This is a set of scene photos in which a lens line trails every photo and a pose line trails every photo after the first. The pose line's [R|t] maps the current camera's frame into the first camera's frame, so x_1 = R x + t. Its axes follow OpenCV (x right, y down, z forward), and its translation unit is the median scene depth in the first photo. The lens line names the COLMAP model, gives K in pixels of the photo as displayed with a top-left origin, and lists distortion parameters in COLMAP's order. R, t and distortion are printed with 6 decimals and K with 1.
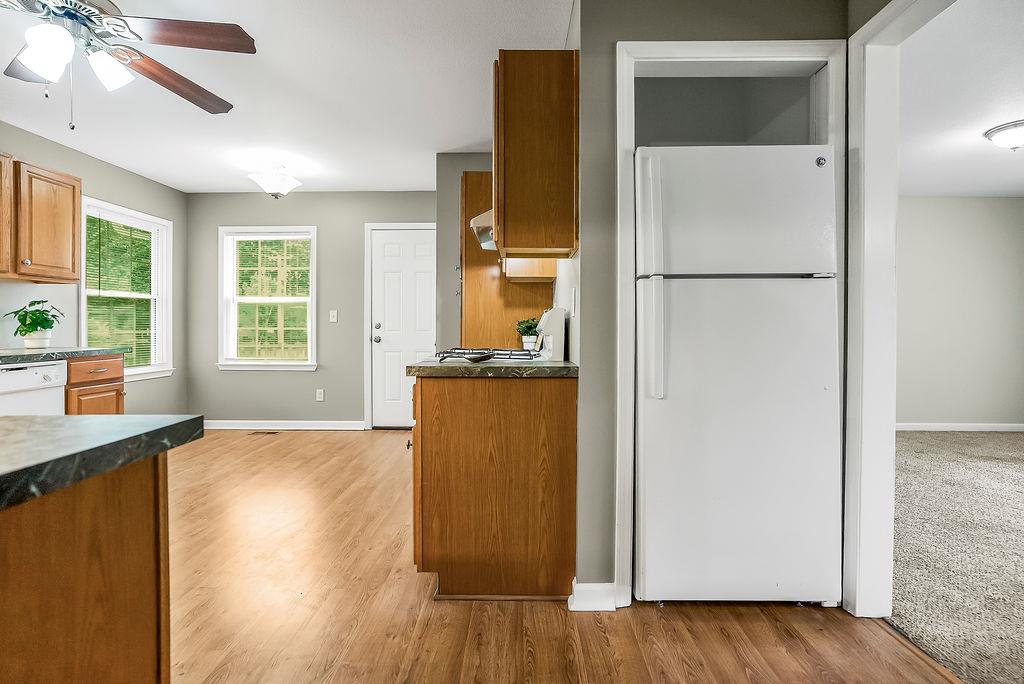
lens RADIAL K [[458.9, 0, 513.1], [0, 458.9, 328.0], [0, 0, 1]] dist [-0.000533, 0.000225]
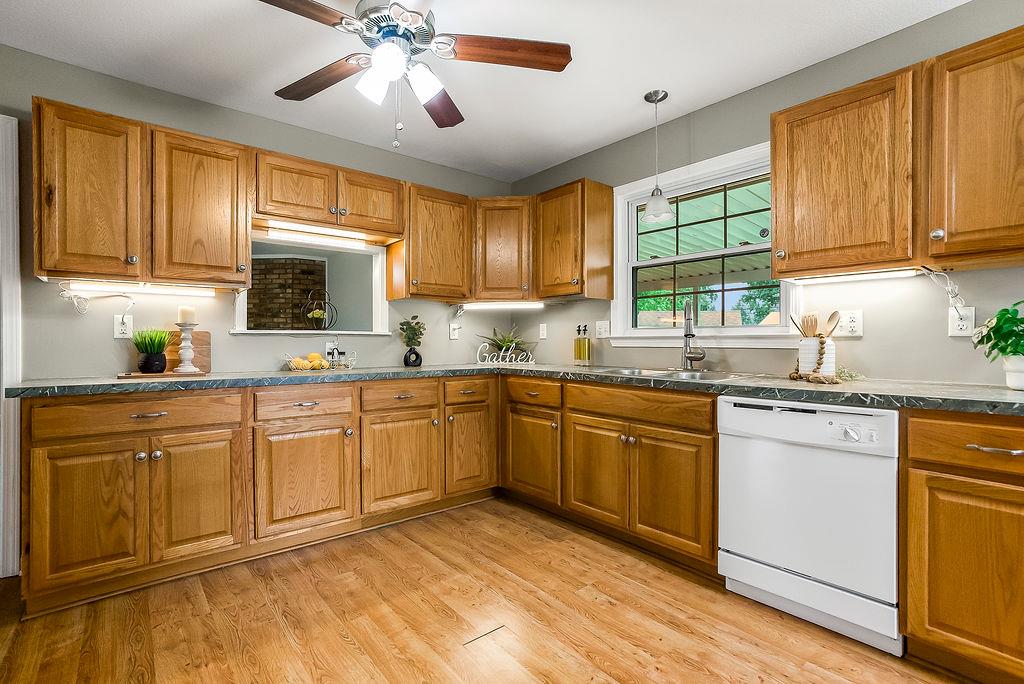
lens RADIAL K [[486.3, 0, 512.0], [0, 486.3, 342.0], [0, 0, 1]] dist [-0.003226, 0.001002]
pose [[-0.764819, 0.000102, -0.644246, -0.264719], [-0.004577, 0.999974, 0.005592, -0.011094], [0.644229, 0.007225, -0.764798, 1.120541]]
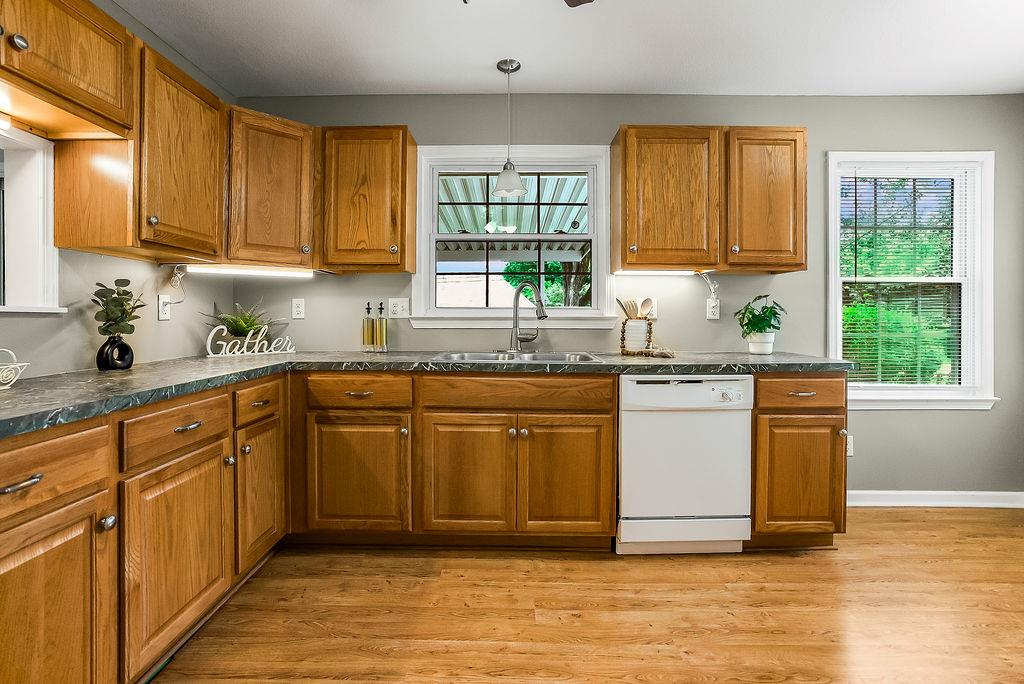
lens RADIAL K [[489.0, 0, 501.8], [0, 489.0, 312.6], [0, 0, 1]] dist [-0.024265, 0.000508]
pose [[-0.001057, -0.007530, -0.999971, -0.192434], [-0.007755, 0.999942, -0.007521, -0.020520], [0.999969, 0.007746, -0.001116, 0.586534]]
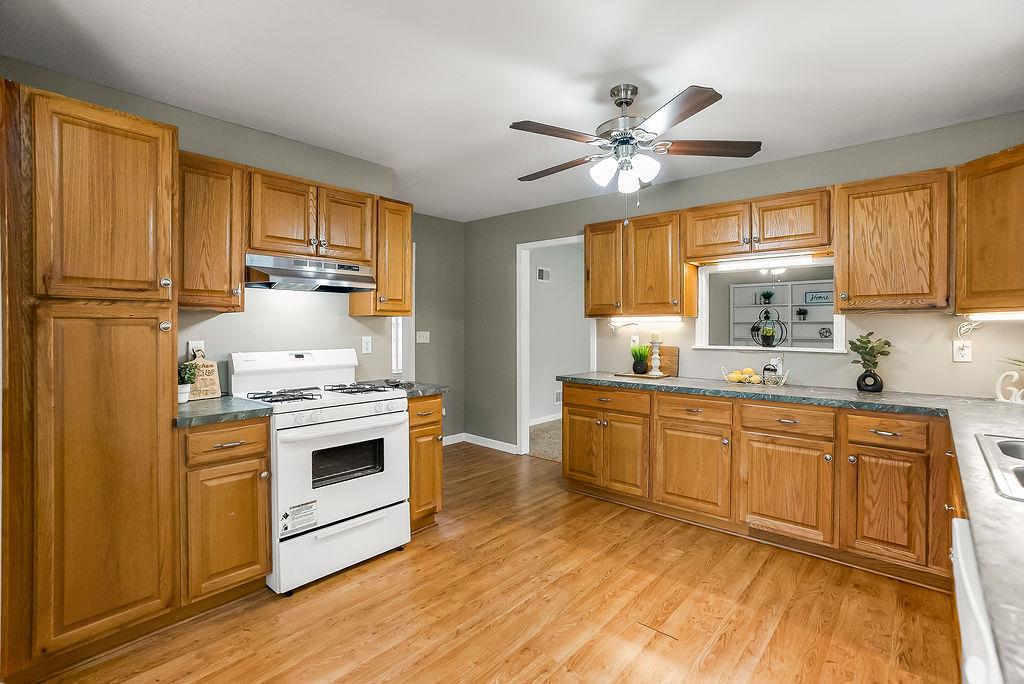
lens RADIAL K [[486.3, 0, 512.0], [0, 486.3, 342.0], [0, 0, 1]] dist [-0.003226, 0.001002]
pose [[-0.757087, -0.021589, 0.652958, -0.929111], [-0.000962, 0.999490, 0.031932, -0.077728], [-0.653314, 0.023547, -0.756721, 1.291704]]
